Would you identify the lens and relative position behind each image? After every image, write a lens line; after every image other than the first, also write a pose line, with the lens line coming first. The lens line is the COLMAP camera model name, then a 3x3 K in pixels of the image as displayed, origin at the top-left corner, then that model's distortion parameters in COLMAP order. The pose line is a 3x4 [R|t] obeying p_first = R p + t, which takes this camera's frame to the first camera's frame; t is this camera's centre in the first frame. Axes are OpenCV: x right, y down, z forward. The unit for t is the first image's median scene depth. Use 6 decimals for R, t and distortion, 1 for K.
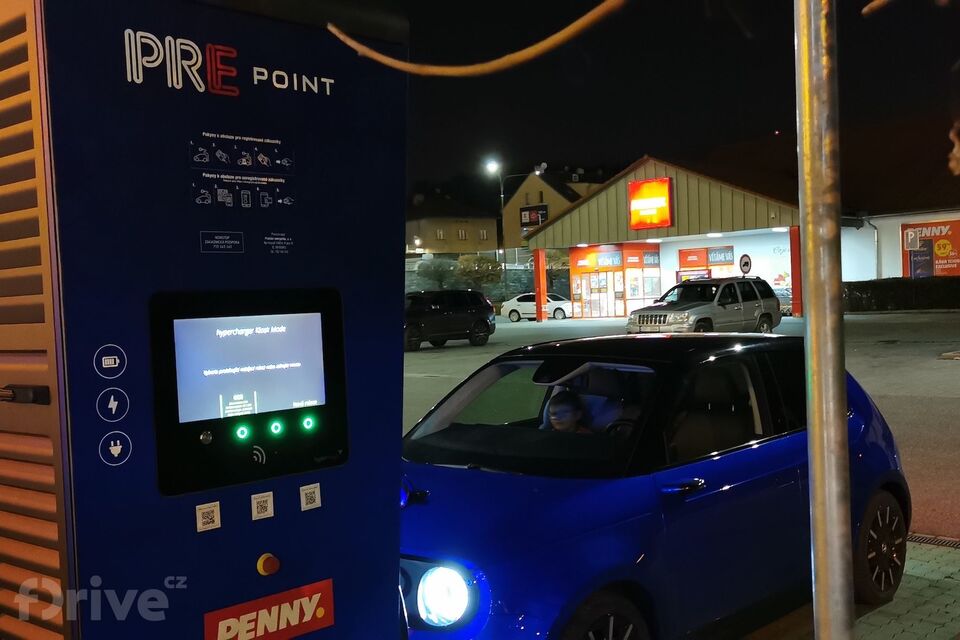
lens RADIAL K [[1056.0, 0, 478.9], [0, 1056.0, 322.6], [0, 0, 1]] dist [0.039015, 0.000000]
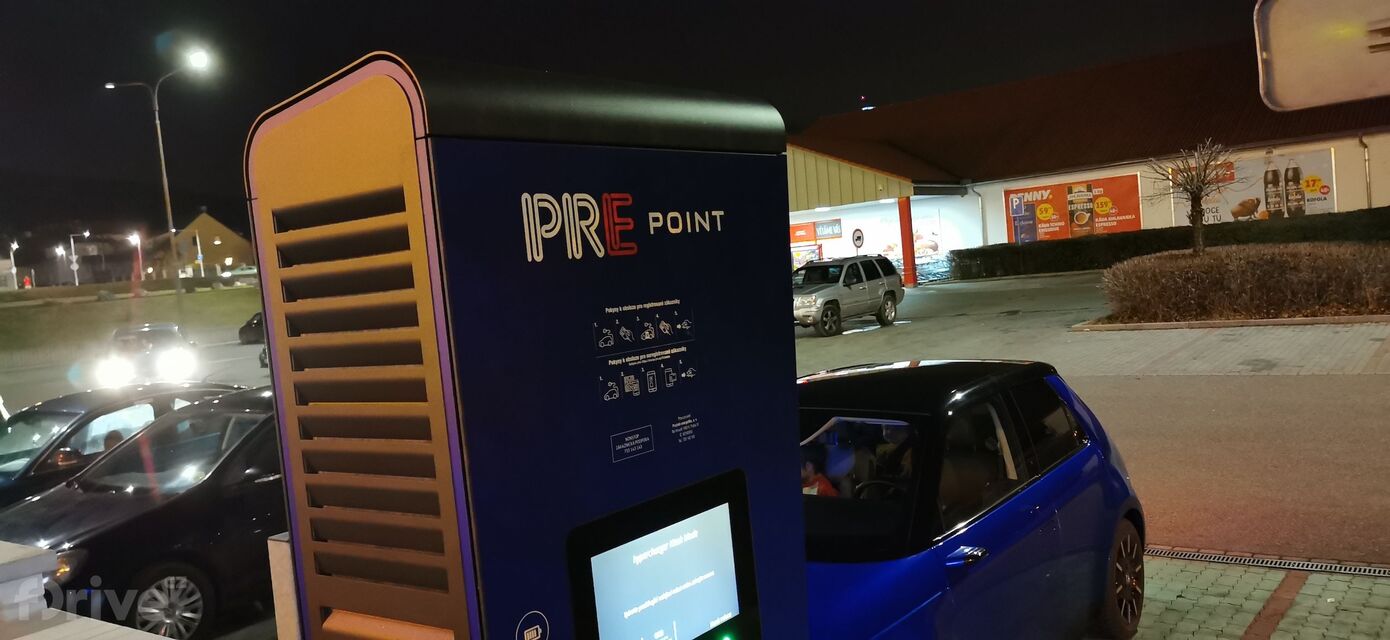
lens RADIAL K [[1079.0, 0, 696.9], [0, 1079.0, 320.4], [0, 0, 1]] dist [0.029834, -0.002724]
pose [[0.992899, -0.059206, 0.103176, -0.251027], [0.057661, 0.998176, 0.017901, -0.164466], [-0.104048, -0.011825, 0.994502, 0.185517]]
